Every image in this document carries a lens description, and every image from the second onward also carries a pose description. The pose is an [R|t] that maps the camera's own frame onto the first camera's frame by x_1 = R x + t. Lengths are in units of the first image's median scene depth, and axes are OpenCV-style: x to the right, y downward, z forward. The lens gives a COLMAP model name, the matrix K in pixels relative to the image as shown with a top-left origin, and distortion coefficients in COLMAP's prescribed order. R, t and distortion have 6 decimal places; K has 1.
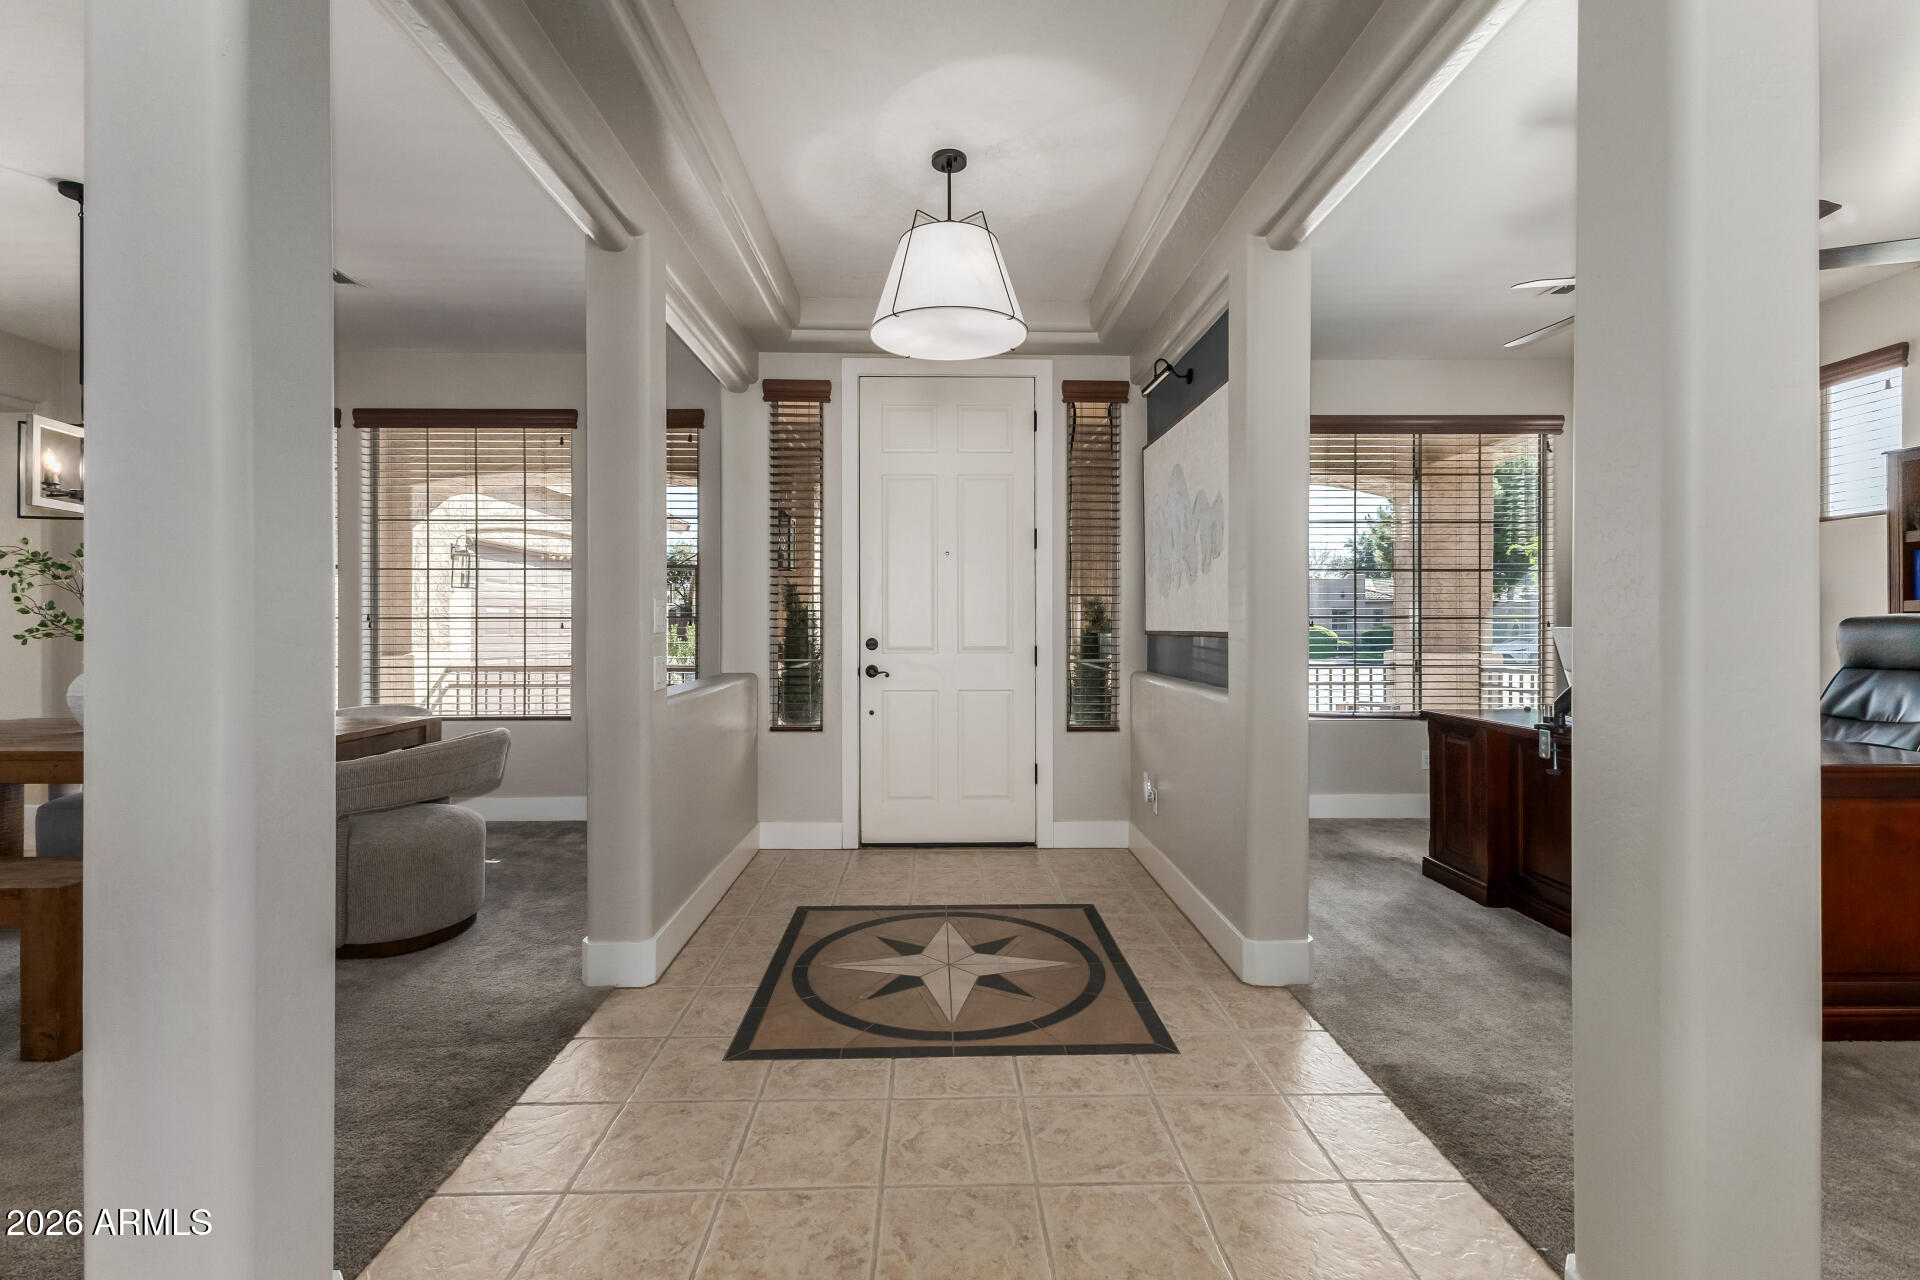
lens RADIAL K [[833.4, 0, 958.0], [0, 833.4, 629.5], [0, 0, 1]] dist [0.007339, -0.000566]
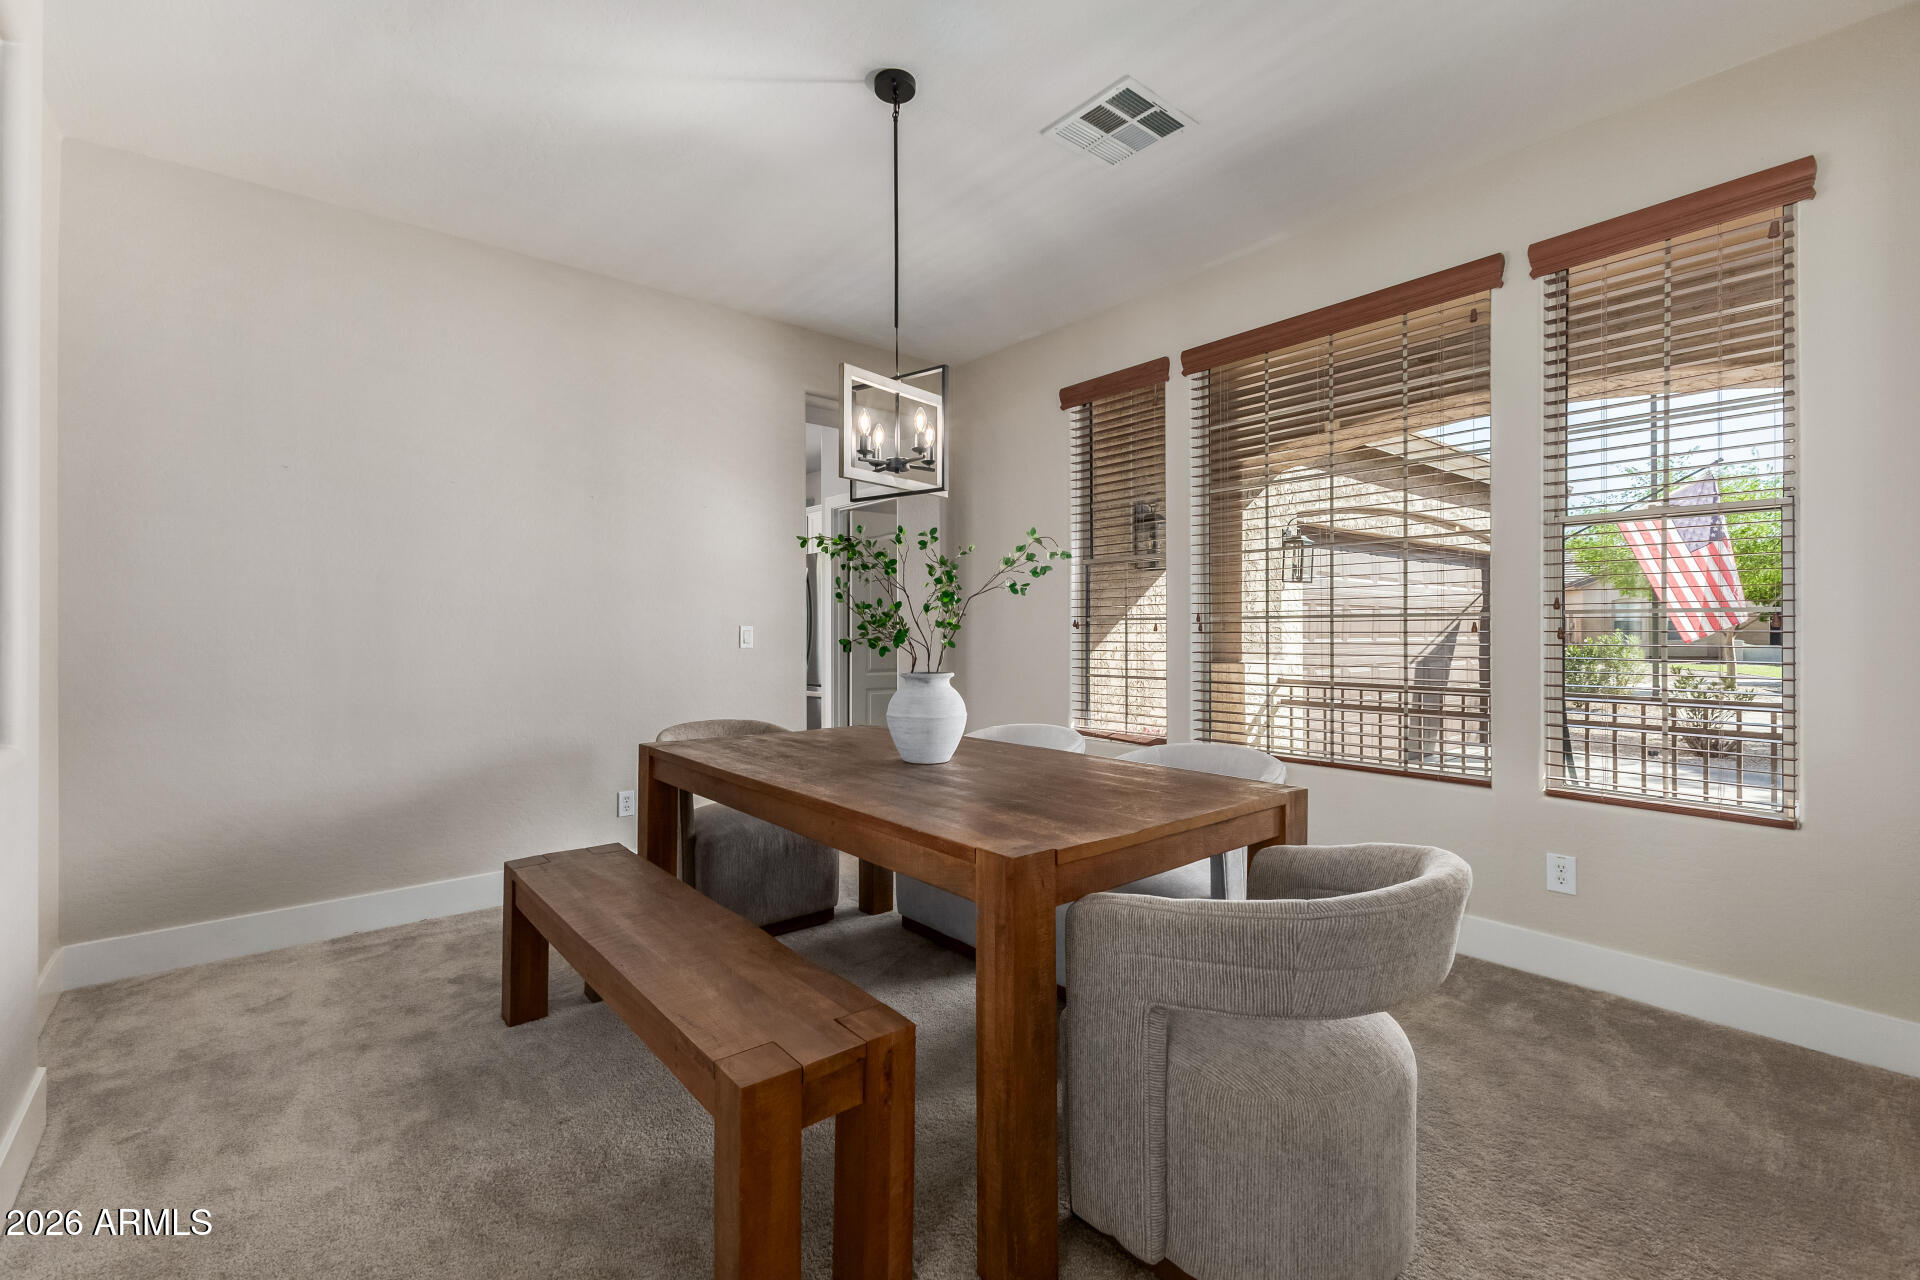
lens RADIAL K [[833.4, 0, 958.0], [0, 833.4, 629.5], [0, 0, 1]] dist [0.007339, -0.000566]
pose [[0.626508, -0.002391, -0.779411, -0.217056], [-0.000481, 0.999994, -0.003454, -0.000281], [0.779415, 0.002539, 0.626503, 0.307190]]
